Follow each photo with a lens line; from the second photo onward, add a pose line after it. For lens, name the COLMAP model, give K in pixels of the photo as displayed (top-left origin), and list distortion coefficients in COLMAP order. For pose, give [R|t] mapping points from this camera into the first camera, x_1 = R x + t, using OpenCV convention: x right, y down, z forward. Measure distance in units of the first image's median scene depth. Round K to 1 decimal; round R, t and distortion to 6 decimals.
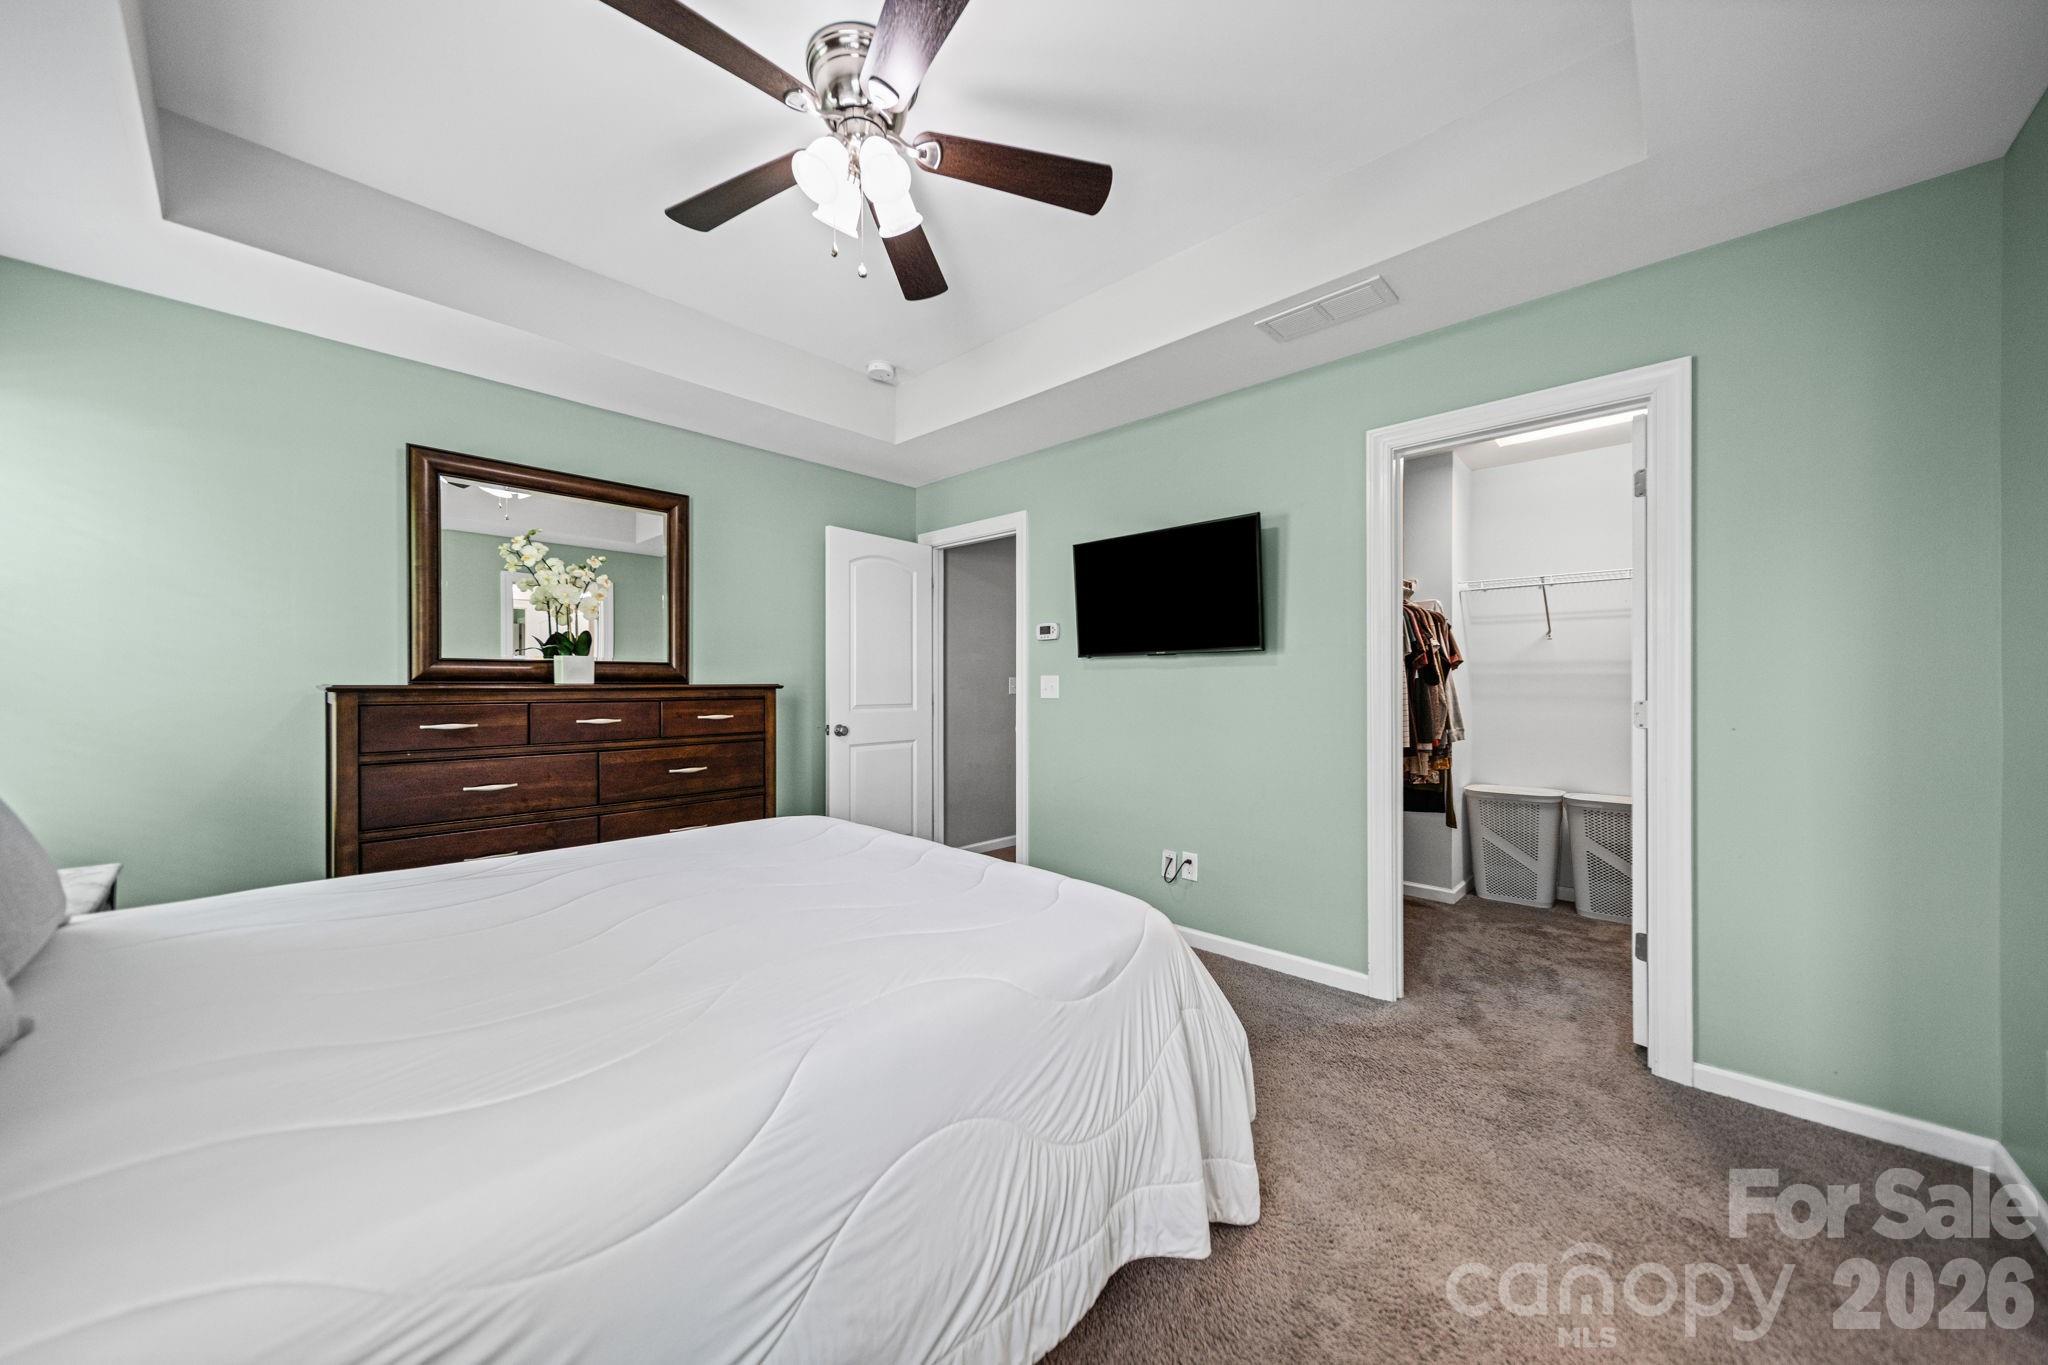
lens RADIAL K [[711.9, 0, 1015.7], [0, 711.9, 671.1], [0, 0, 1]] dist [0.001343, 0.006489]
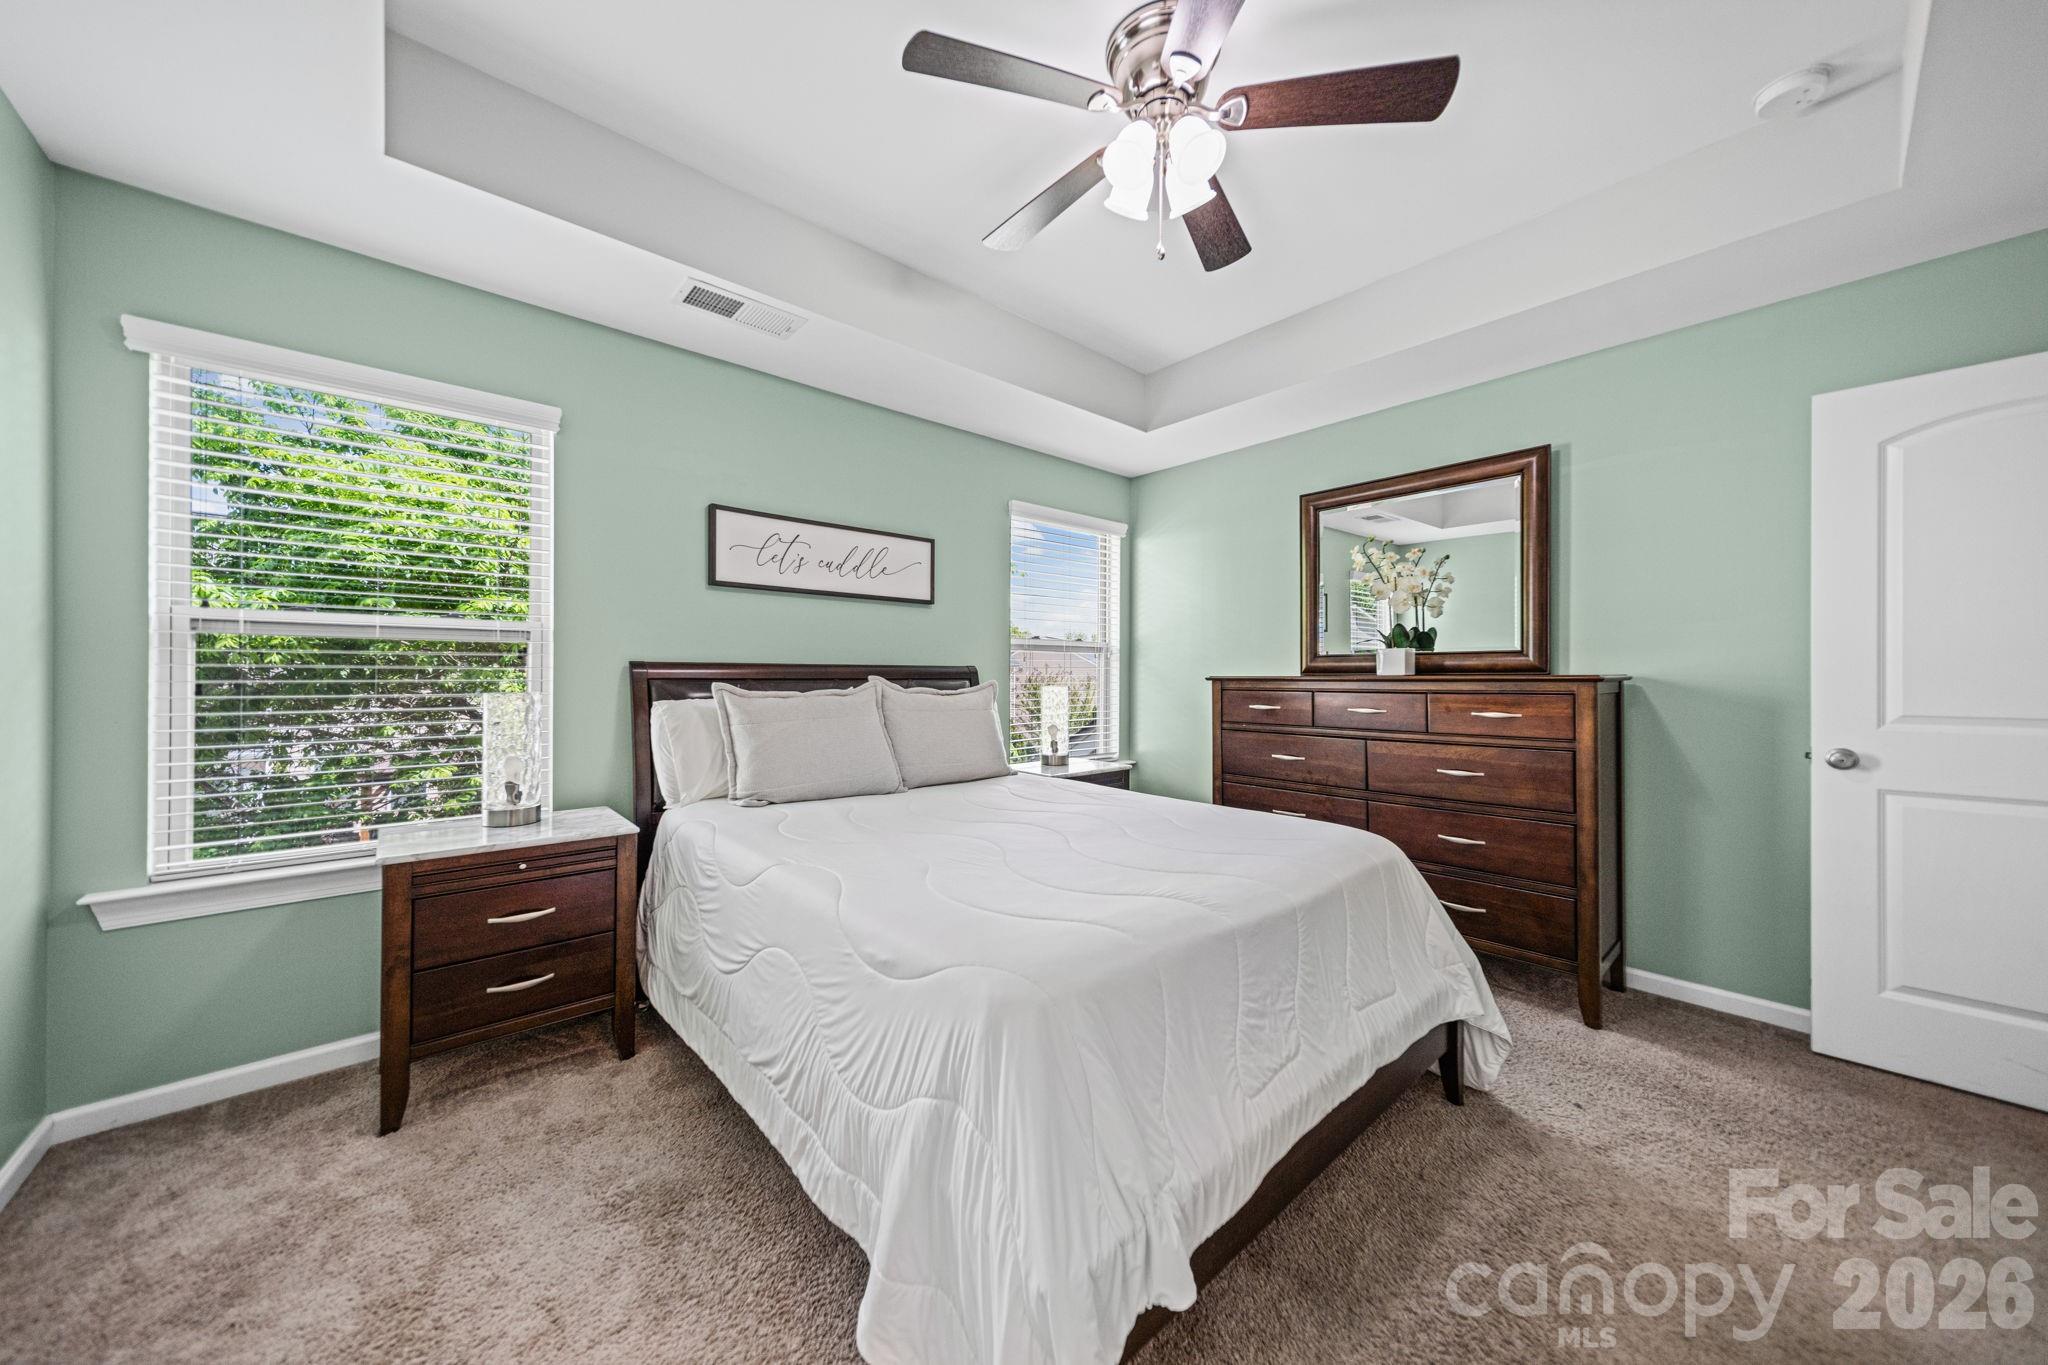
lens RADIAL K [[711.9, 0, 1015.7], [0, 711.9, 671.1], [0, 0, 1]] dist [0.001343, 0.006489]
pose [[-0.094270, -0.006770, -0.995524, 0.507766], [0.017228, 0.999816, -0.008430, 0.012114], [0.995398, -0.017946, -0.094136, 0.588575]]
